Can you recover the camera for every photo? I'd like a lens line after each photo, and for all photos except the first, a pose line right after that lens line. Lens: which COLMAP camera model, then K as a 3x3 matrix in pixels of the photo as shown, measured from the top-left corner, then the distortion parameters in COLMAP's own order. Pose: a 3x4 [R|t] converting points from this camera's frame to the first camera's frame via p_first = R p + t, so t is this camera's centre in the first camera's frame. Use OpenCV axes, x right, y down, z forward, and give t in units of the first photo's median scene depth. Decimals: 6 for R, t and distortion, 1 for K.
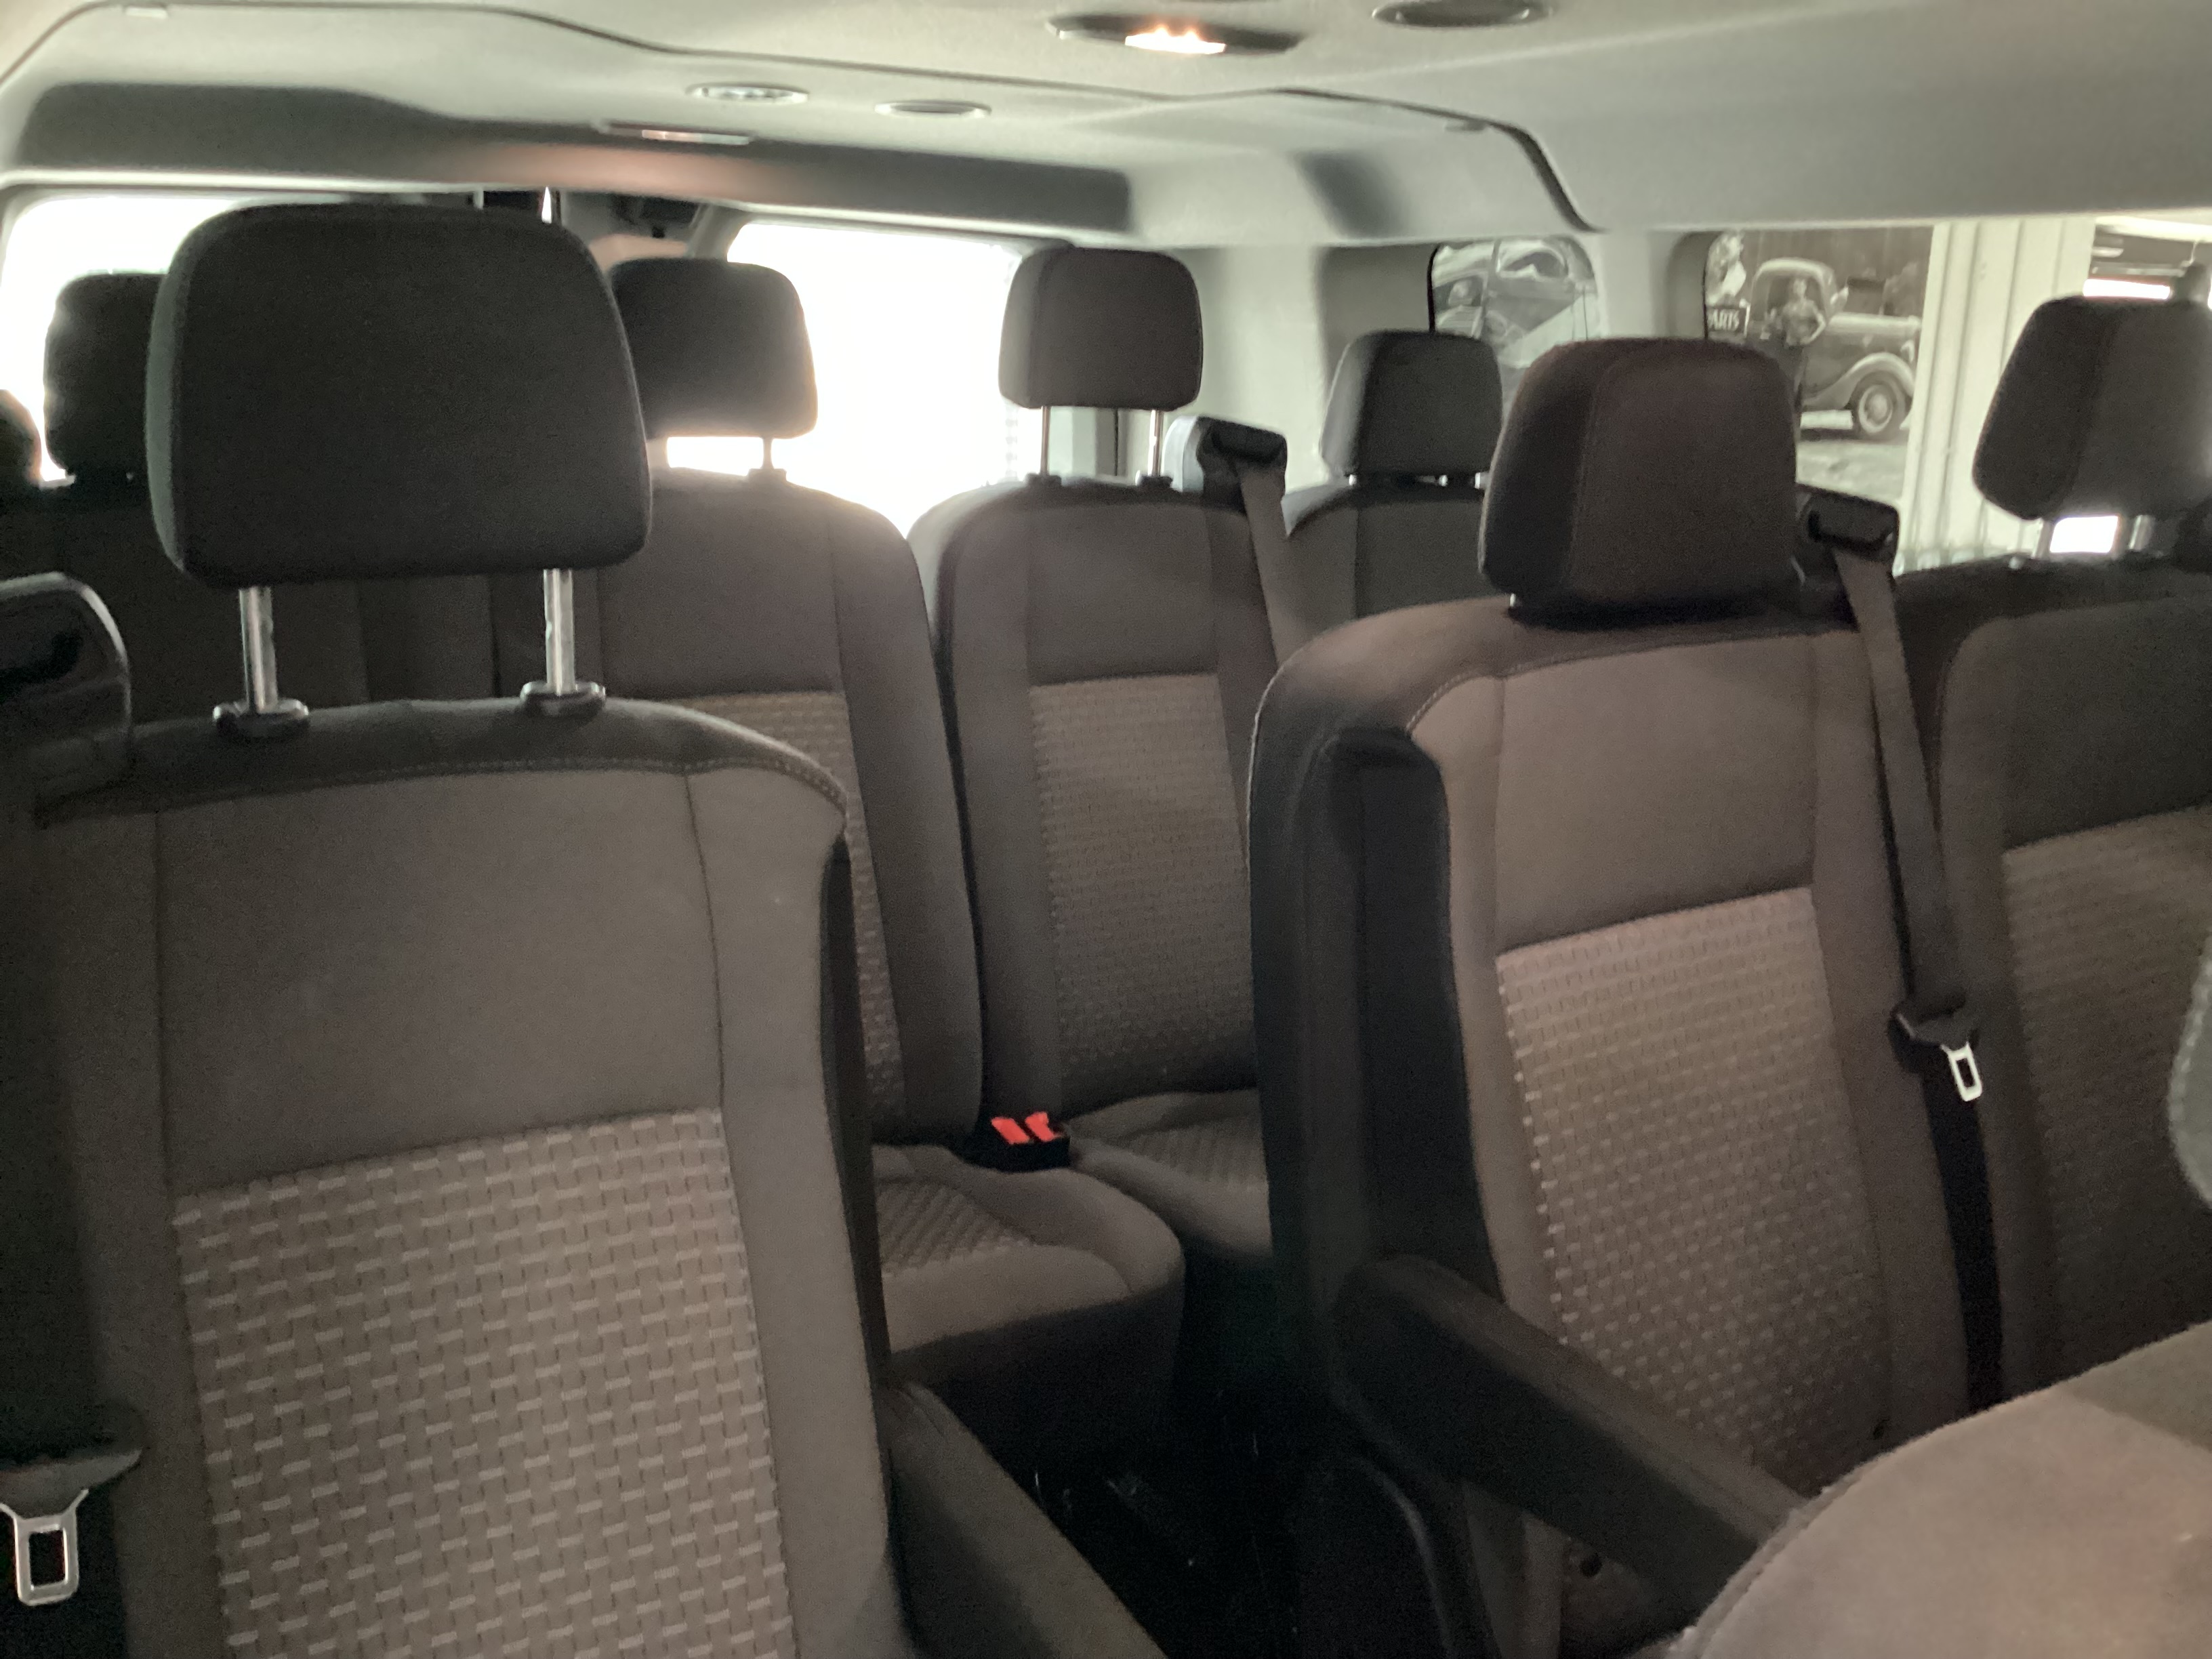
lens RADIAL K [[1765.6, 0, 1106.0], [0, 1765.6, 829.5], [0, 0, 1]] dist [-0.000018, -0.056699]
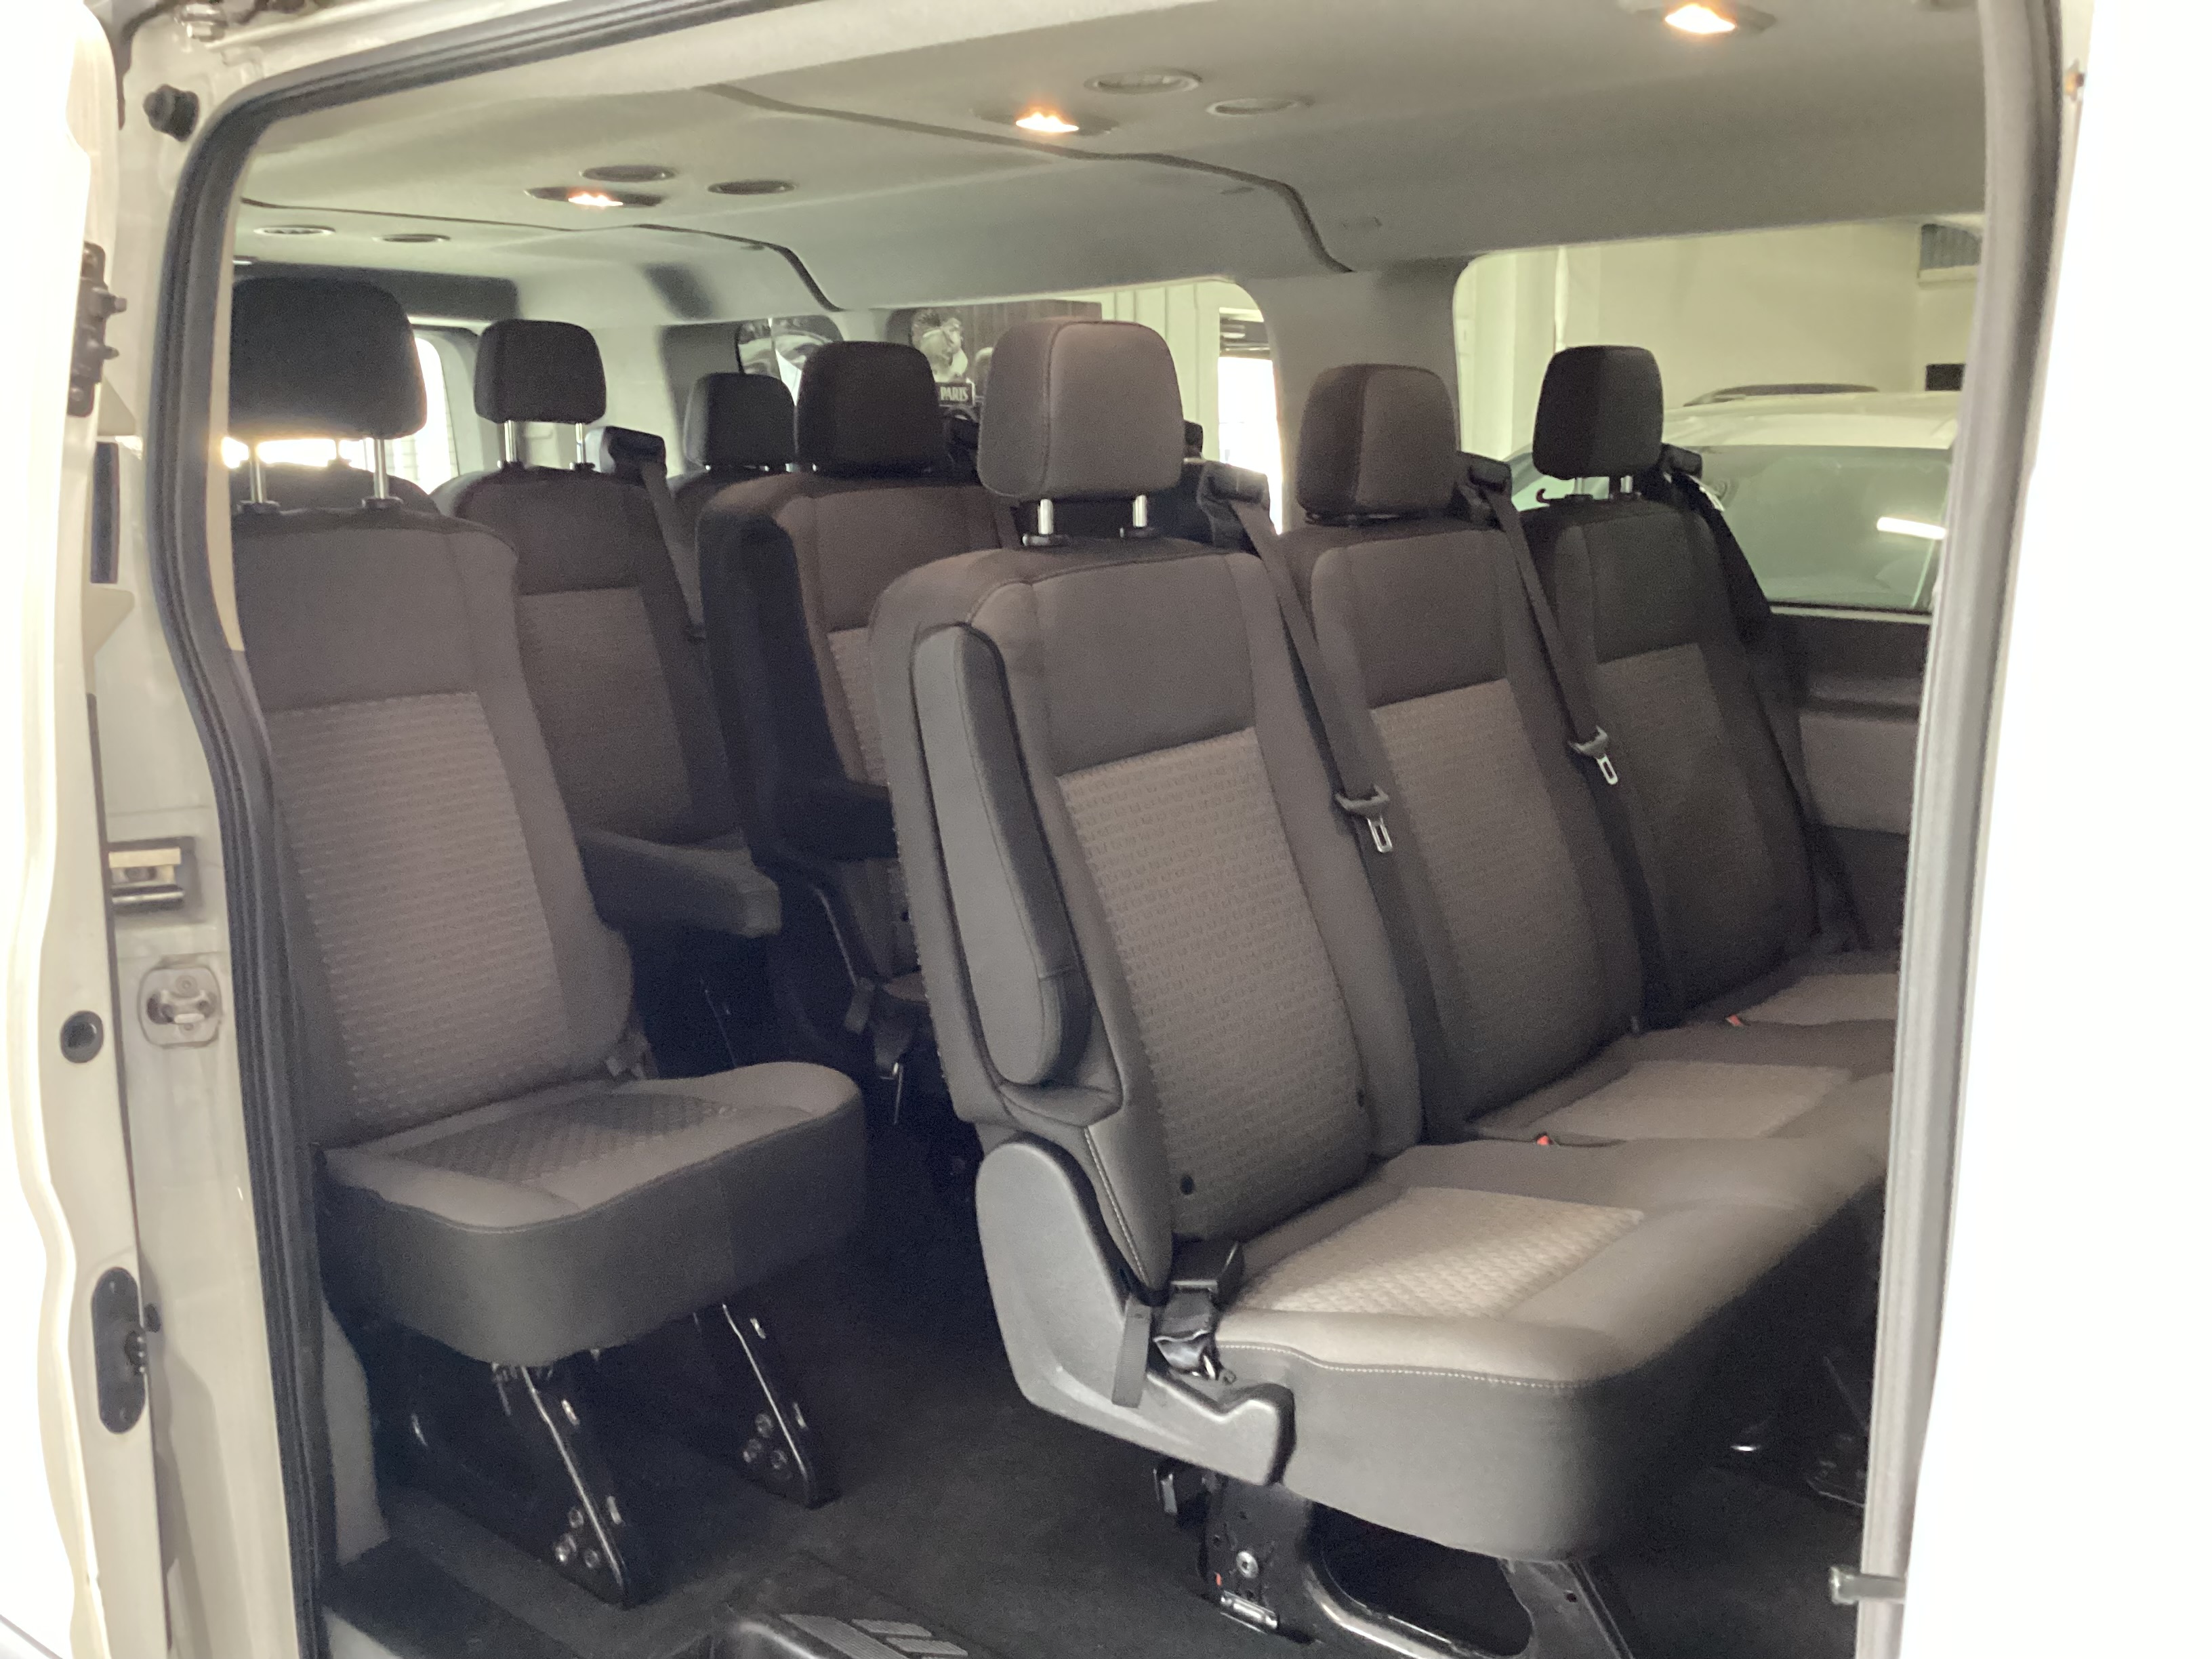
lens RADIAL K [[1999.3, 0, 1106.0], [0, 1999.3, 829.5], [0, 0, 1]] dist [-0.039974, -0.001290]
pose [[0.930580, -0.106735, 0.350183, -0.188480], [0.141342, 0.987136, -0.074729, 0.308652], [-0.337702, 0.119037, 0.933696, -0.743552]]
